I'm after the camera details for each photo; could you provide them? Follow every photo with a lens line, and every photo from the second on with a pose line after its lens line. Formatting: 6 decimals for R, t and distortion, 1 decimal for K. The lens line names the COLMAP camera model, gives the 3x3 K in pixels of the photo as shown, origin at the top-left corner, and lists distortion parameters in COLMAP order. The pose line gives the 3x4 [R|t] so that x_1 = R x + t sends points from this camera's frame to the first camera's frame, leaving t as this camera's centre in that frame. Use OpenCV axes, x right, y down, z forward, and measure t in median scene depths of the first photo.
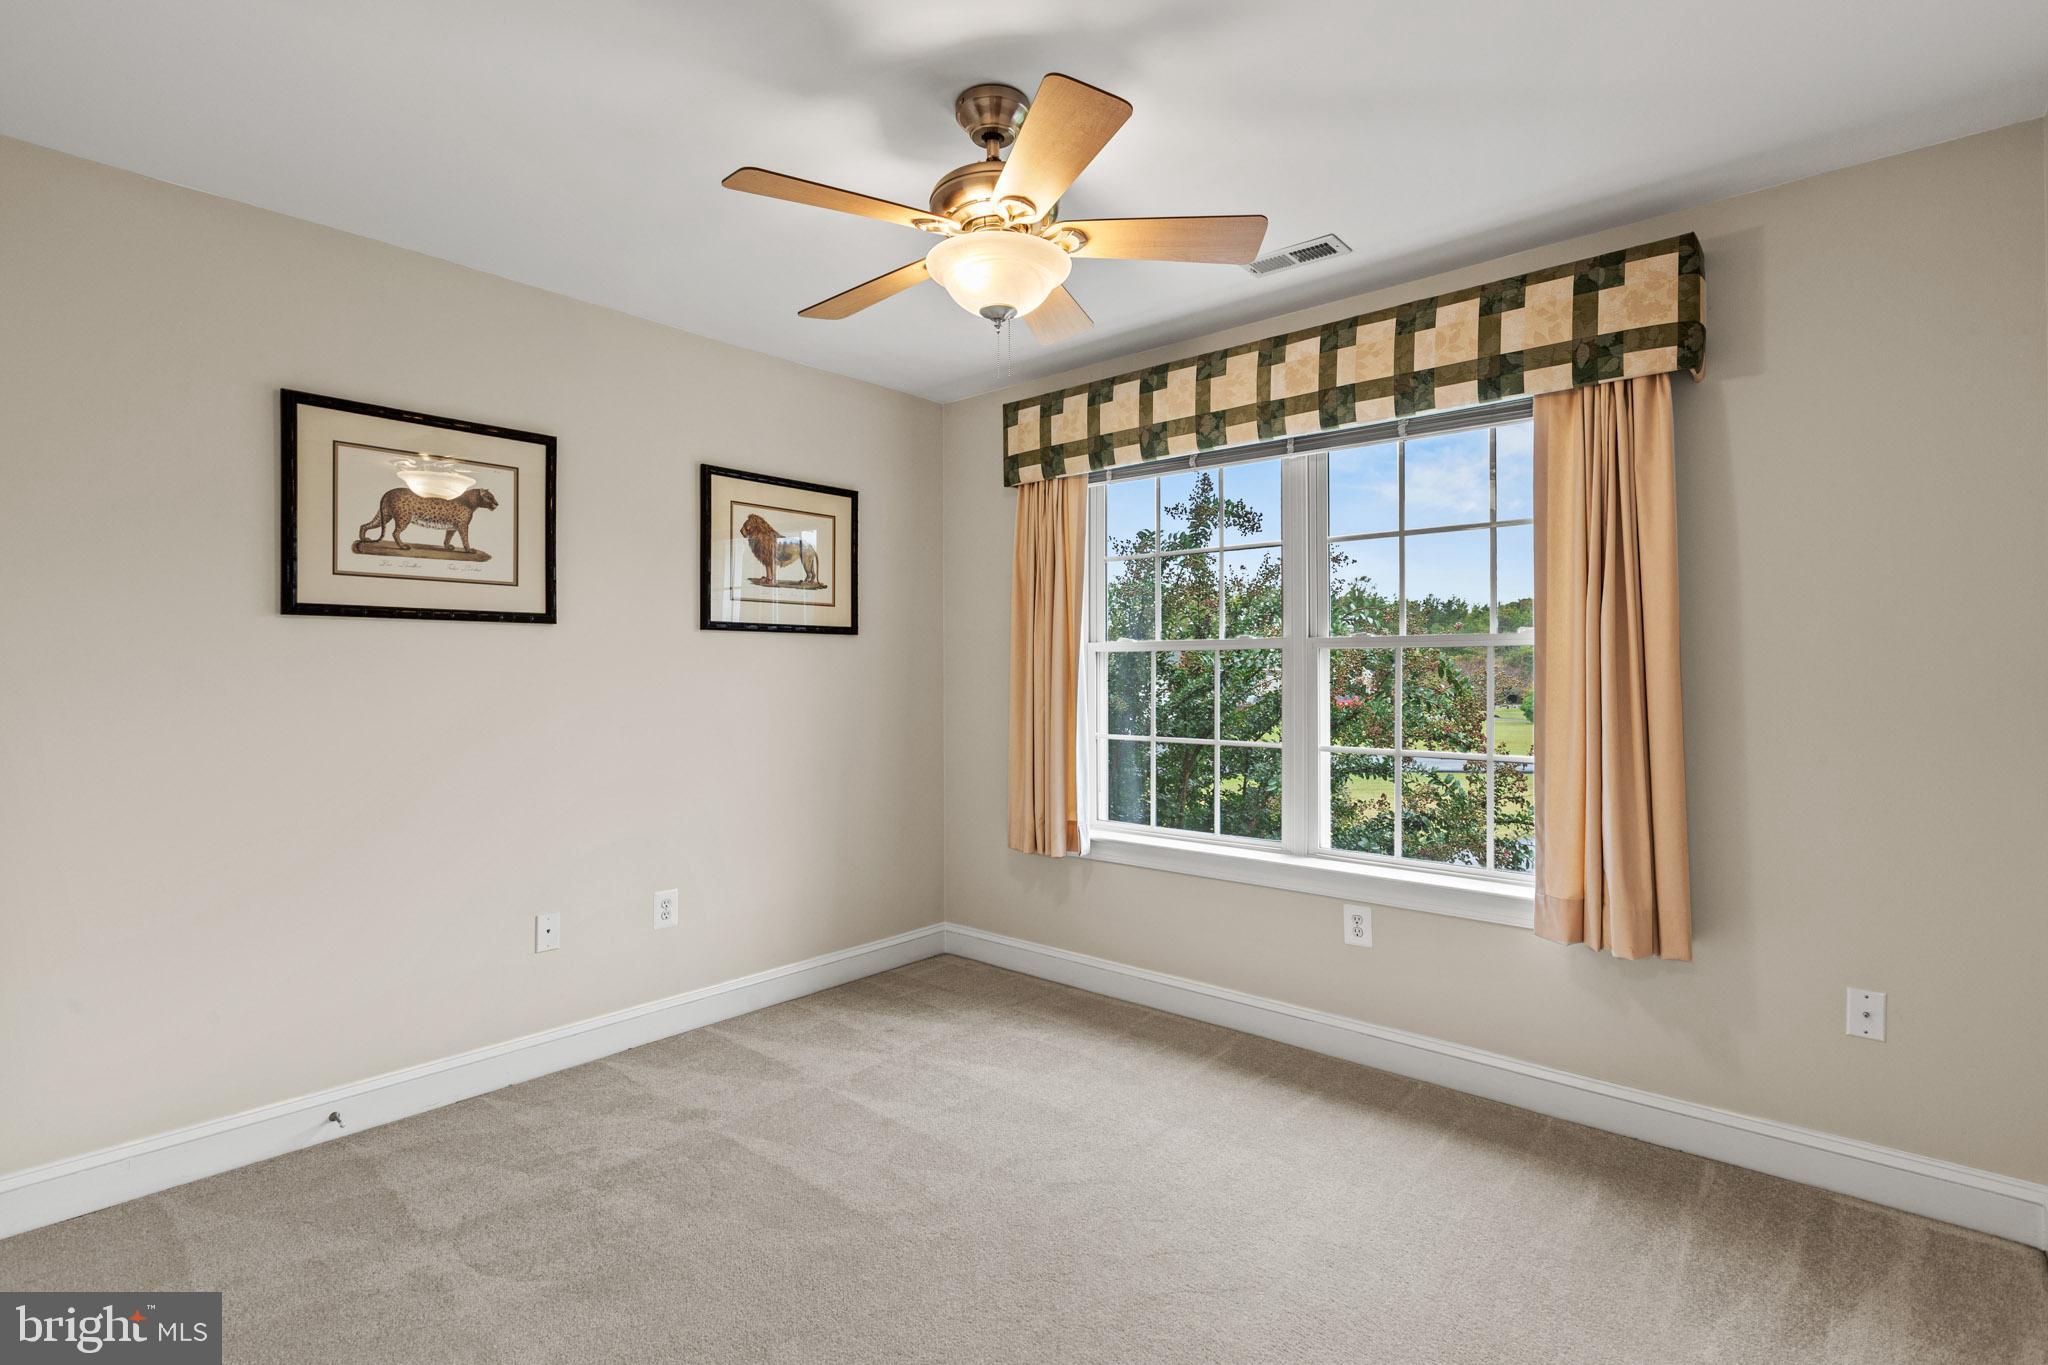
lens RADIAL K [[957.3, 0, 1019.4], [0, 957.3, 666.9], [0, 0, 1]] dist [-0.002315, -0.000183]
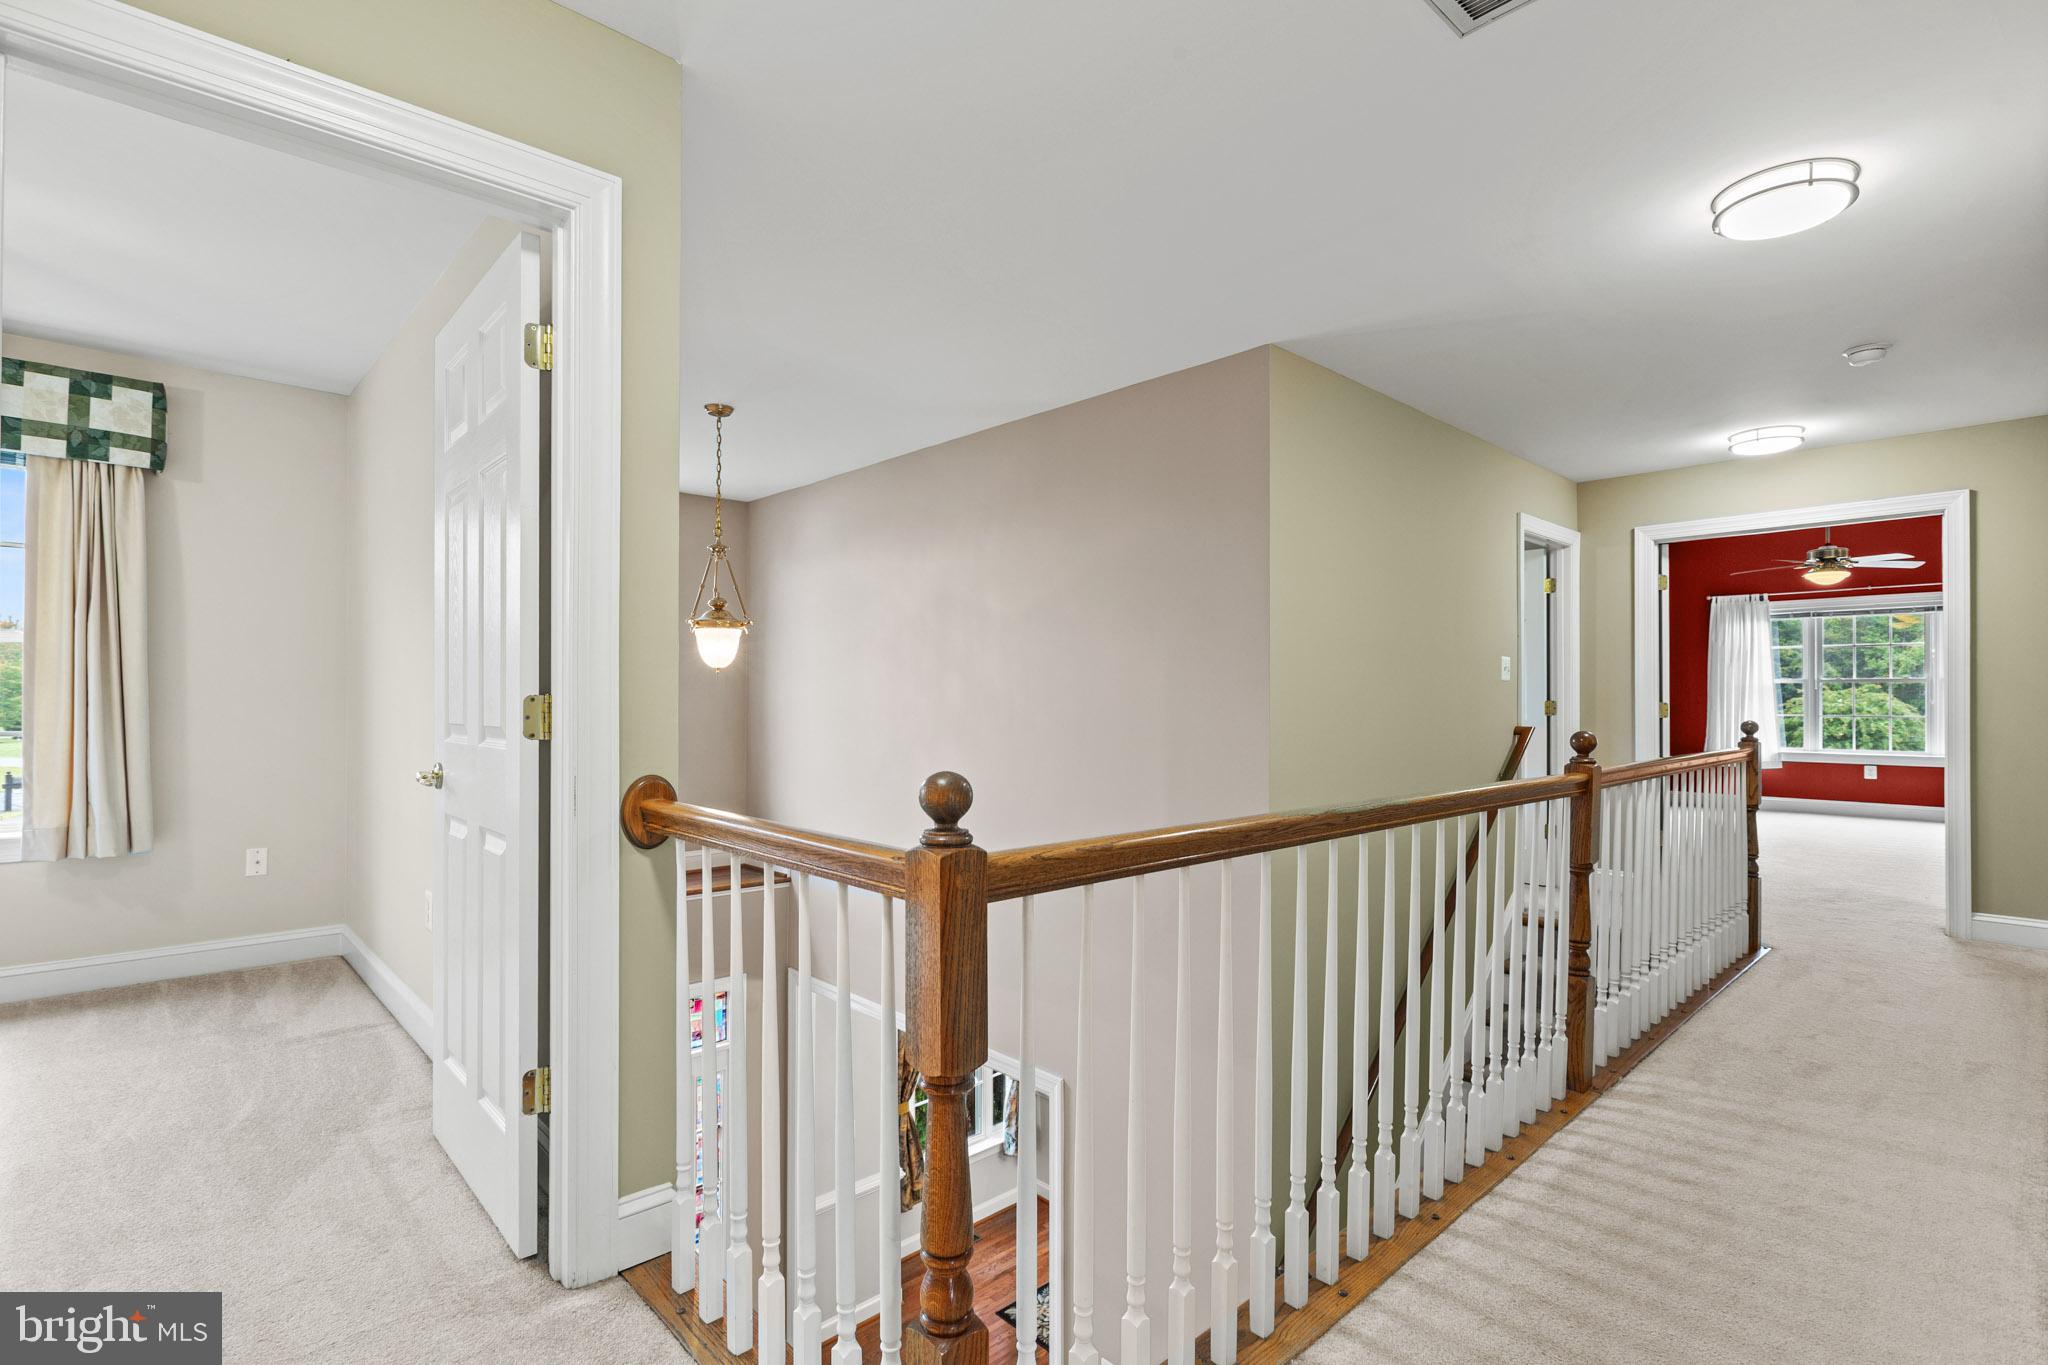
lens RADIAL K [[957.3, 0, 1029.5], [0, 957.3, 695.9], [0, 0, 1]] dist [-0.002315, -0.000183]
pose [[0.088392, 0.000442, 0.996086, -0.696108], [-0.016807, 0.999858, 0.001047, 0.027938], [-0.995944, -0.016834, 0.088387, -0.534378]]
